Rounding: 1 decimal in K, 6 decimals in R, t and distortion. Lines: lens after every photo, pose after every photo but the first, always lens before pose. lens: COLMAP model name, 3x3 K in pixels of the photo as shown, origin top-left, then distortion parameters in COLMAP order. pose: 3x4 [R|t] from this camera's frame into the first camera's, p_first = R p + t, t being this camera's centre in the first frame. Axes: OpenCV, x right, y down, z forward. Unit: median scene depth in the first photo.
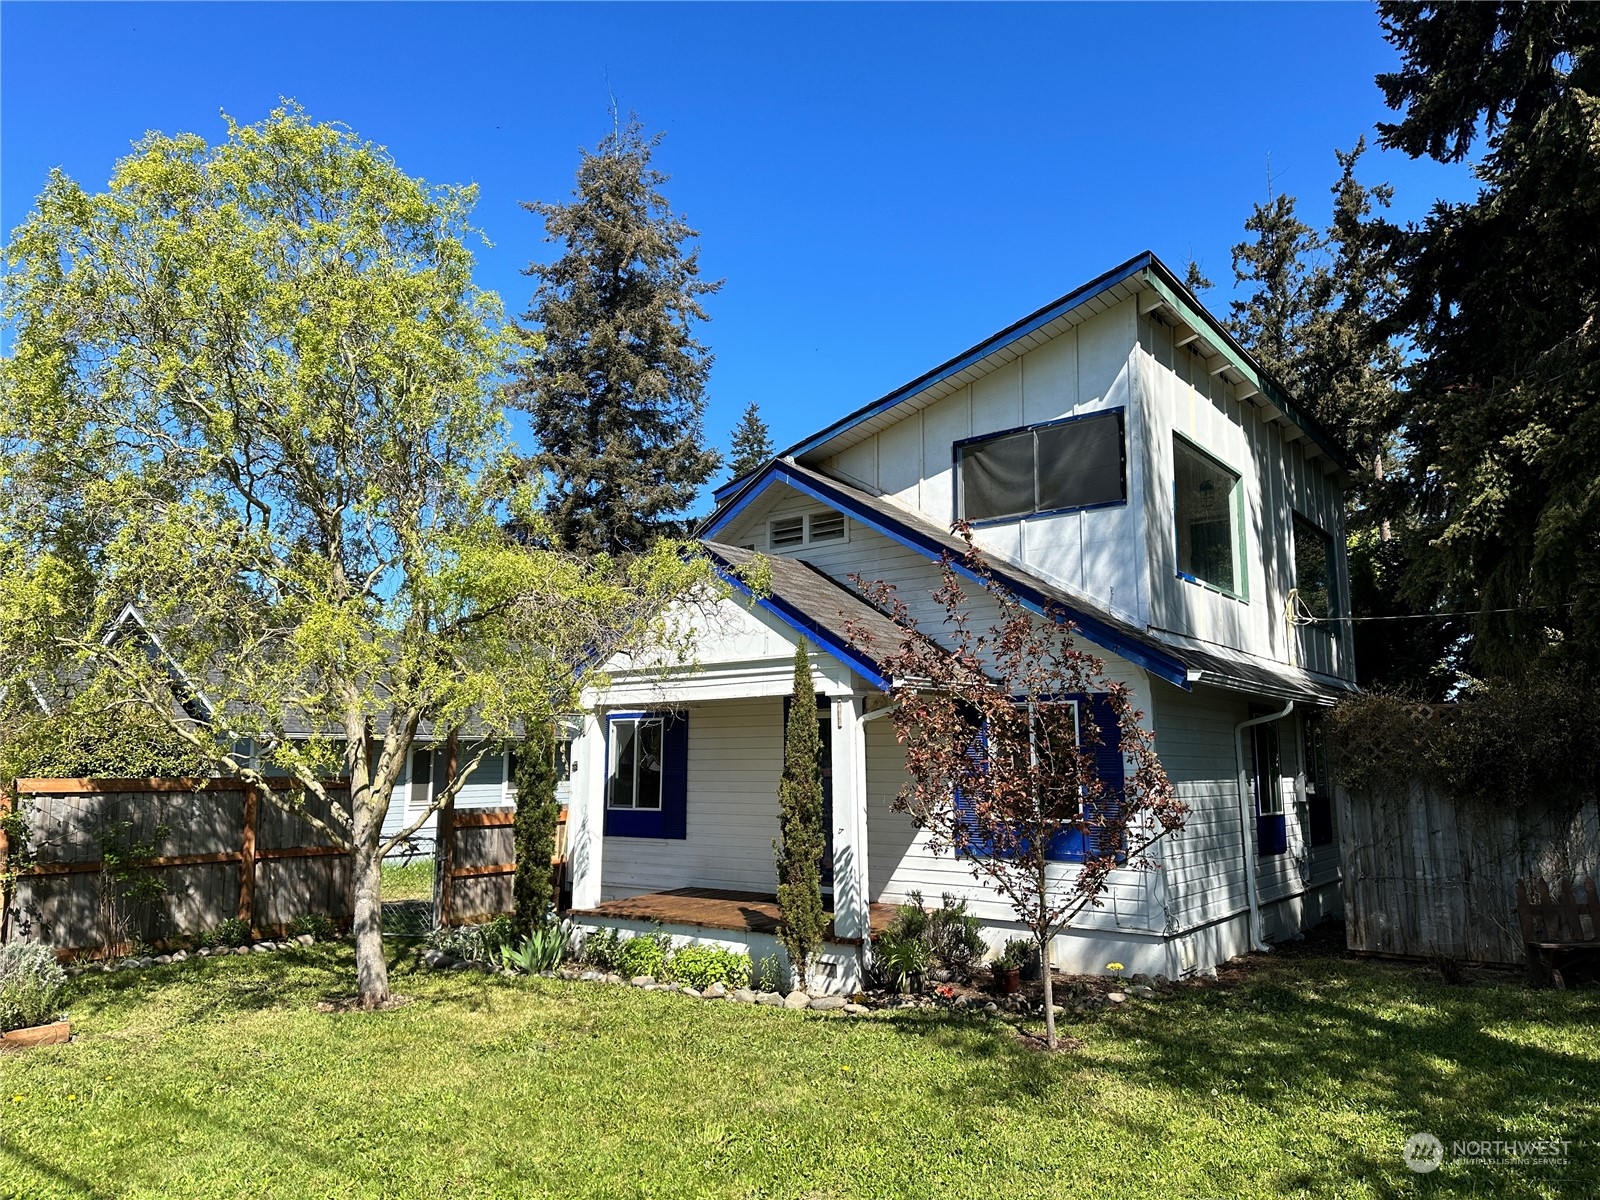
lens RADIAL K [[1115.5, 0, 786.4], [0, 1115.5, 605.9], [0, 0, 1]] dist [0.074398, -0.093794]
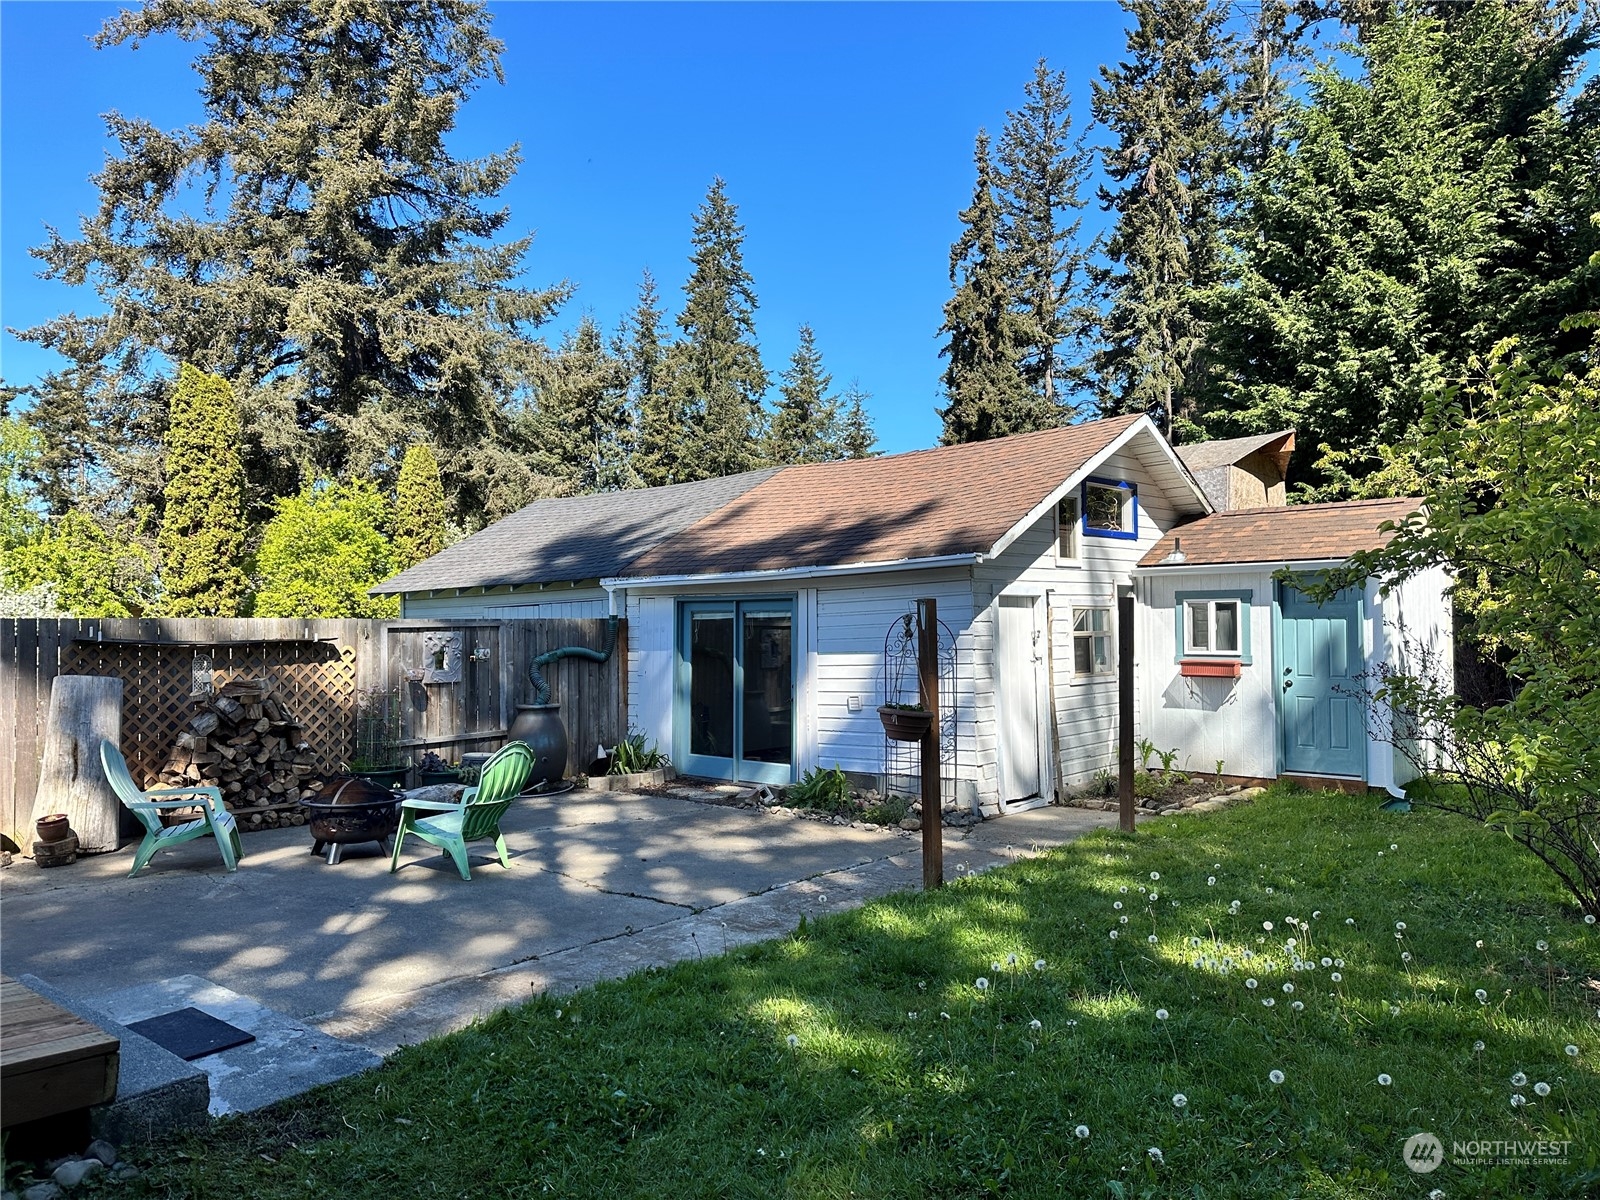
lens RADIAL K [[1115.5, 0, 789.4], [0, 1115.5, 604.9], [0, 0, 1]] dist [0.074398, -0.093794]
pose [[0.998731, -0.009115, -0.049529, 0.802983], [0.015317, 0.991870, 0.126332, 0.325653], [0.047974, -0.126930, 0.990751, 1.973421]]
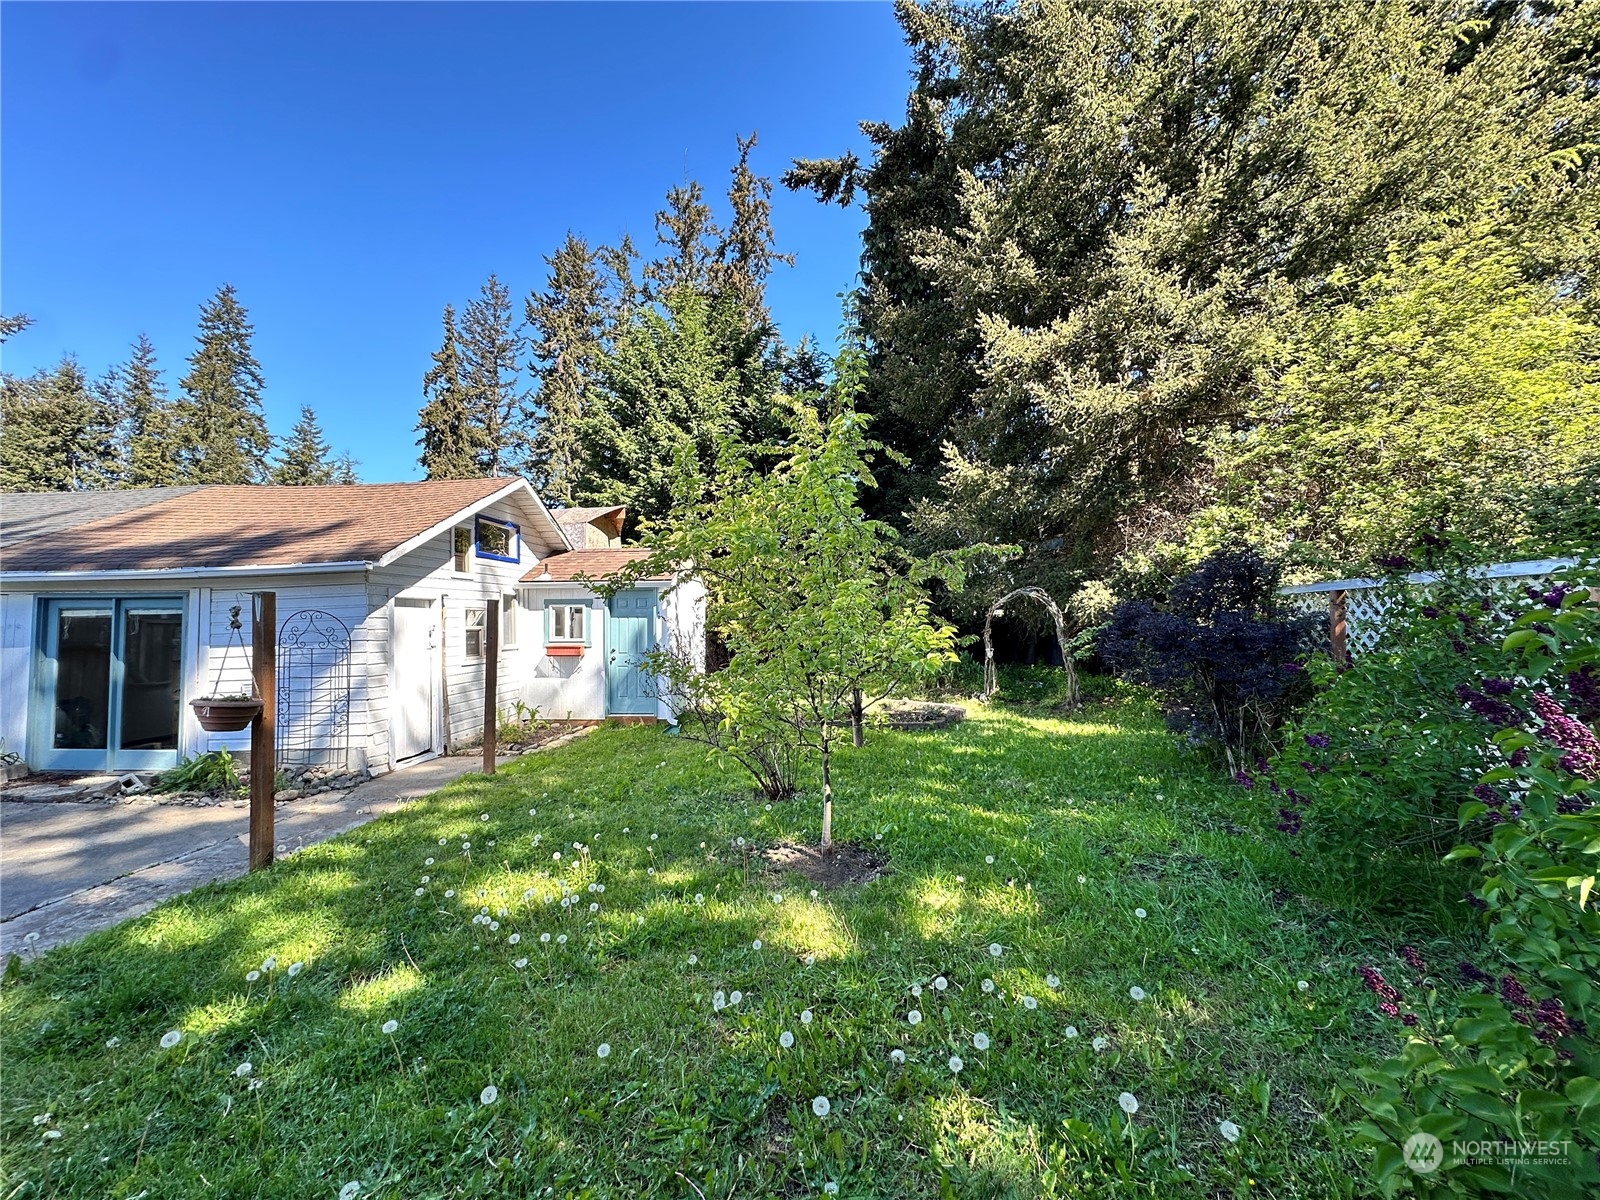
lens RADIAL K [[637.3, 0, 801.4], [0, 637.3, 600.2], [0, 0, 1]] dist [-0.005033, 0.001175]
pose [[0.813768, 0.012944, 0.581046, 0.899723], [-0.075368, 0.993660, 0.083419, 0.355278], [-0.576283, -0.111676, 0.809584, 2.127182]]
